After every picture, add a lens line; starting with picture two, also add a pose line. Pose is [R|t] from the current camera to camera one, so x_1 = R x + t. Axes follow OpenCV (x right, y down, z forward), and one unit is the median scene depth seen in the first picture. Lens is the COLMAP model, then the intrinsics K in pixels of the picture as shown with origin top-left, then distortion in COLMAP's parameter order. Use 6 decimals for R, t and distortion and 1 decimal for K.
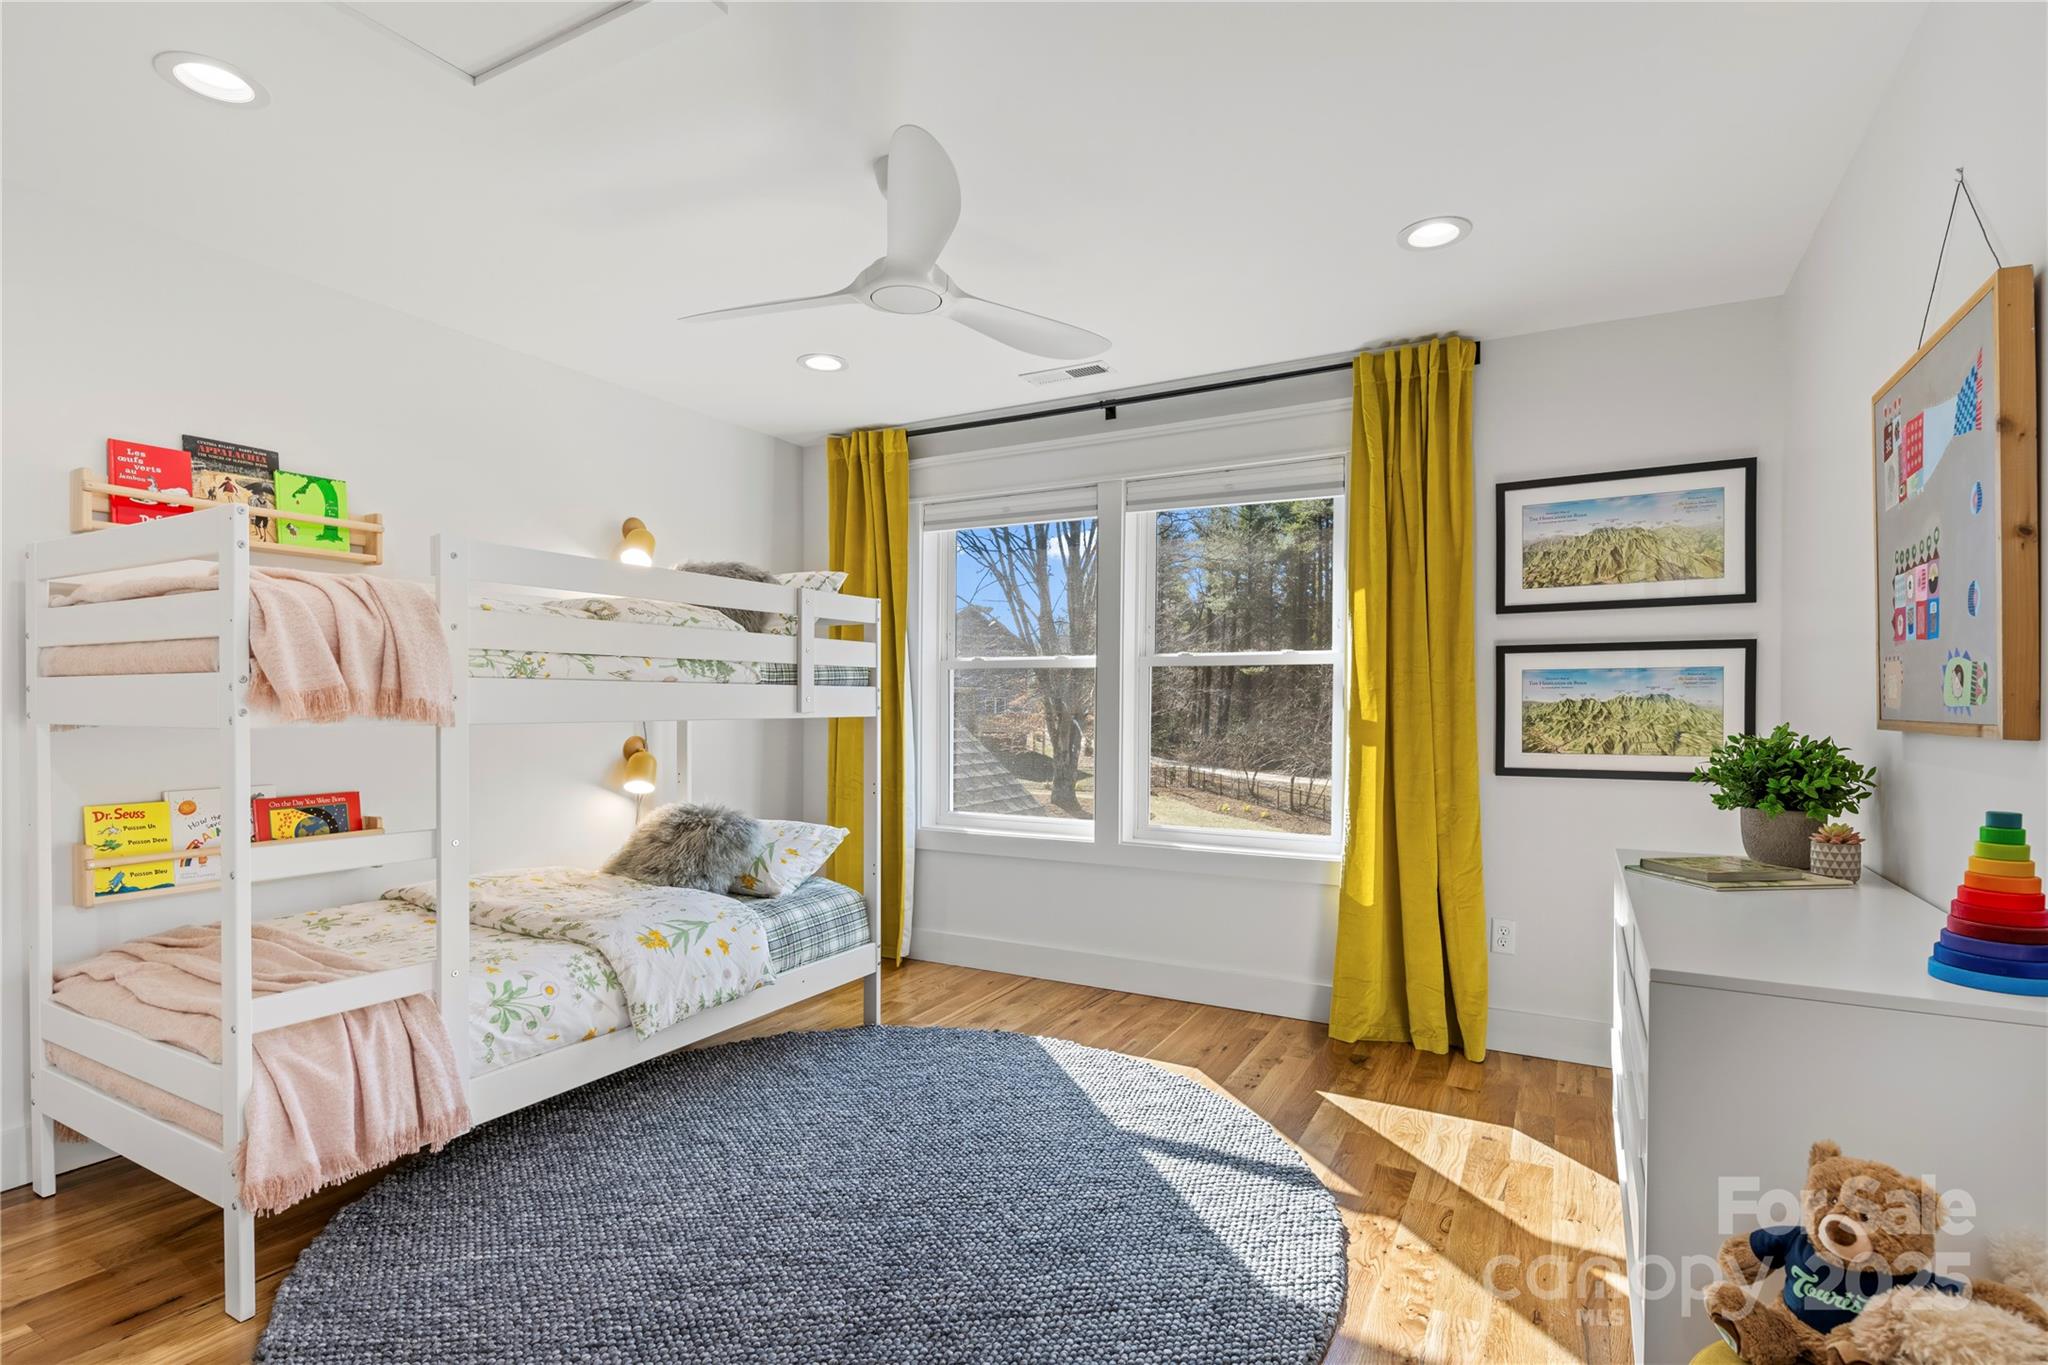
lens RADIAL K [[968.9, 0, 1026.0], [0, 968.9, 700.3], [0, 0, 1]] dist [0.003874, 0.000196]
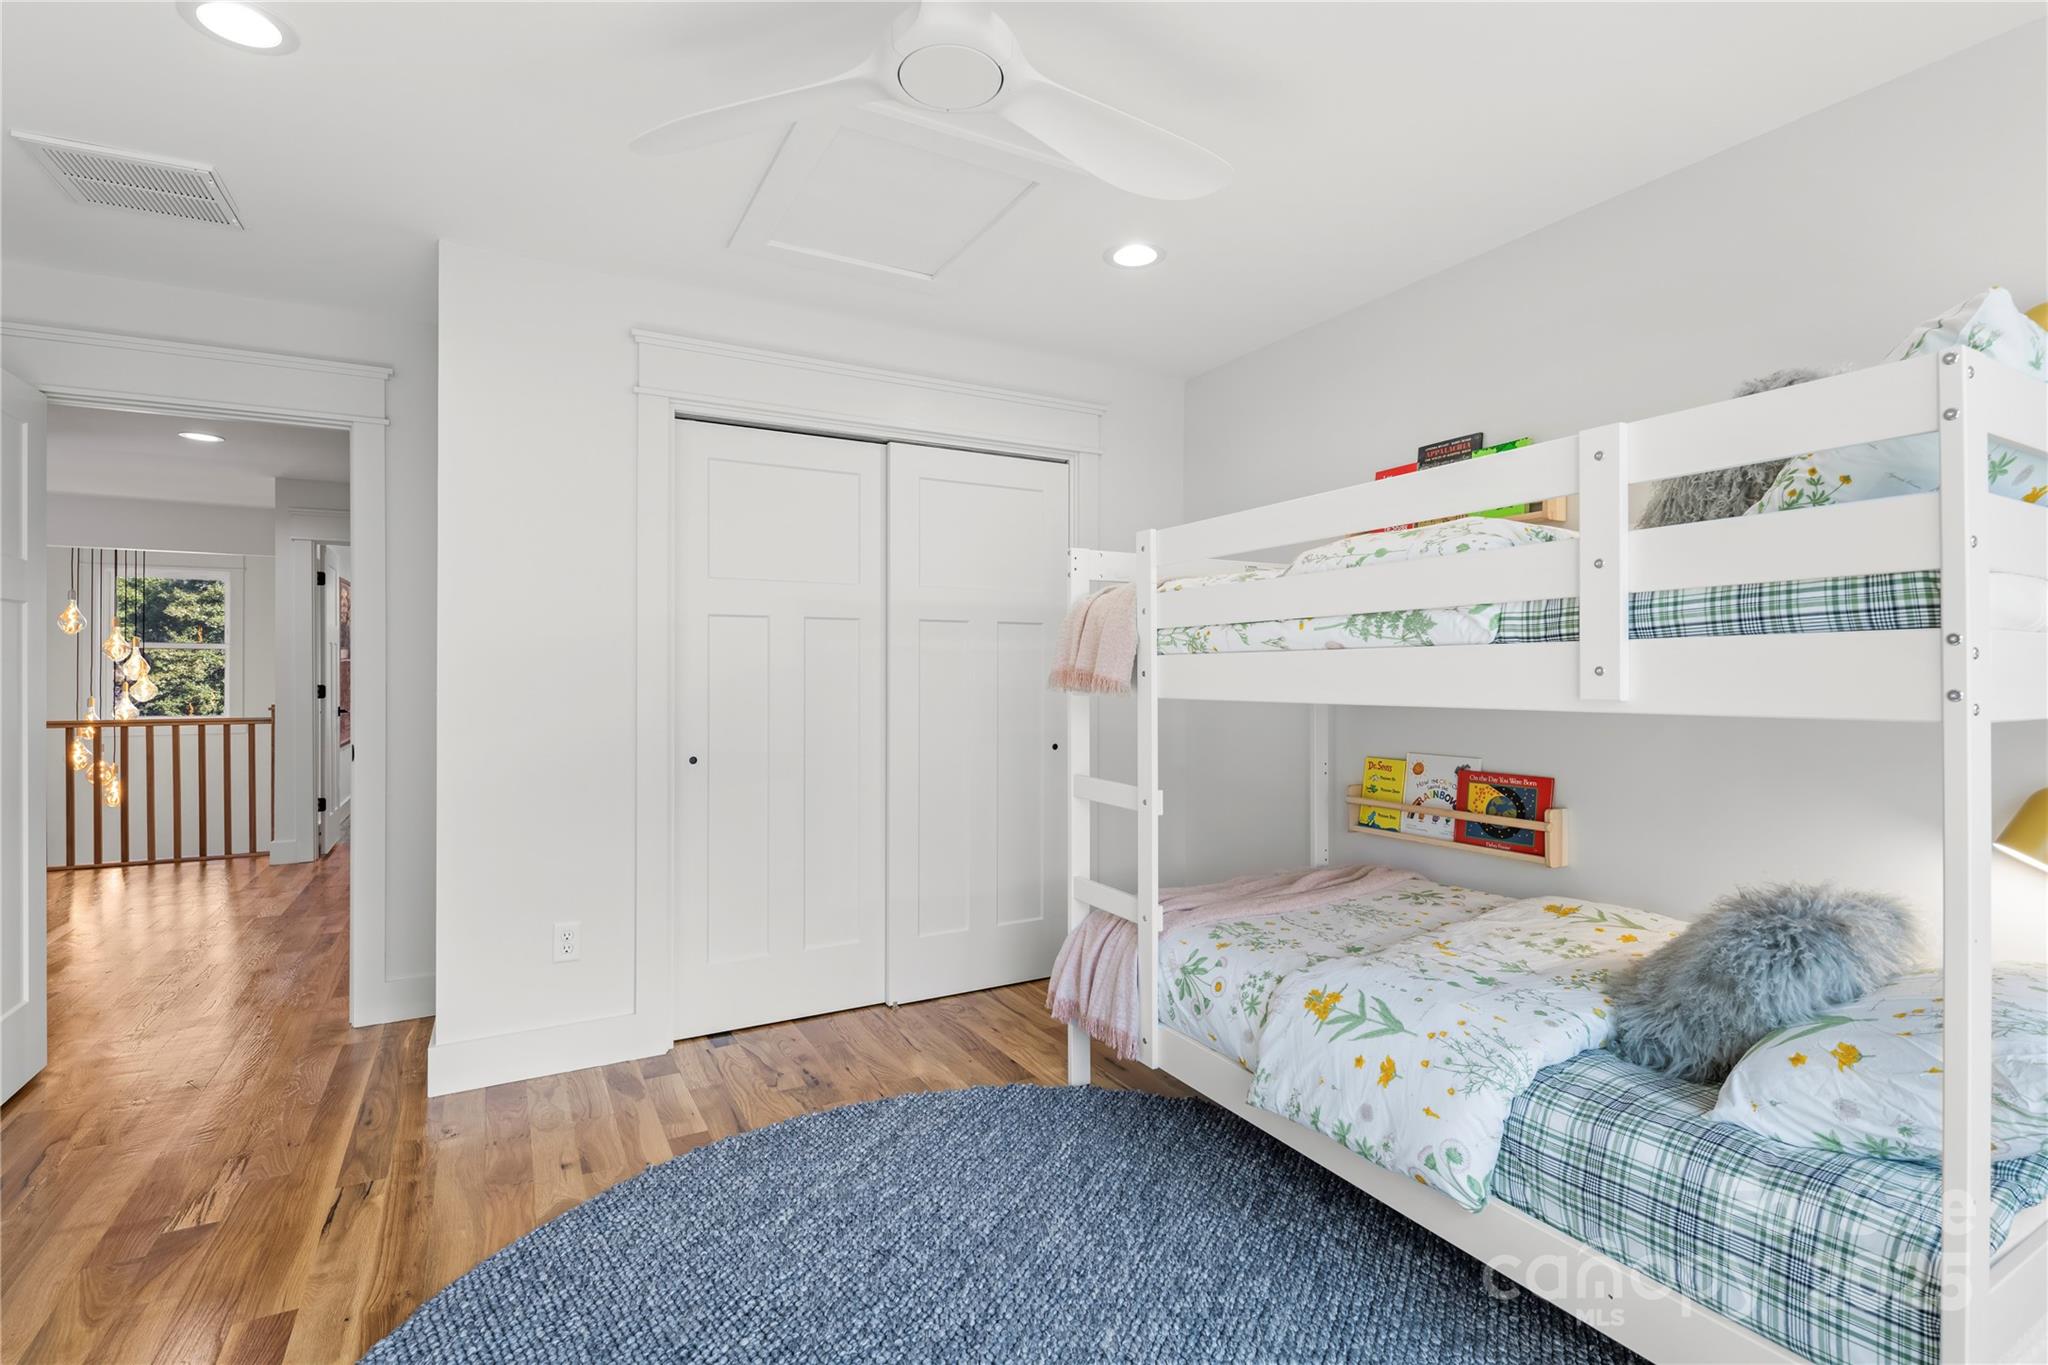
lens RADIAL K [[968.9, 0, 1026.1], [0, 968.9, 671.5], [0, 0, 1]] dist [0.003874, 0.000196]
pose [[-0.532179, -0.004038, -0.846622, 0.343116], [0.004163, 0.999964, -0.007386, 0.001689], [0.846622, -0.007455, -0.532143, 1.160857]]
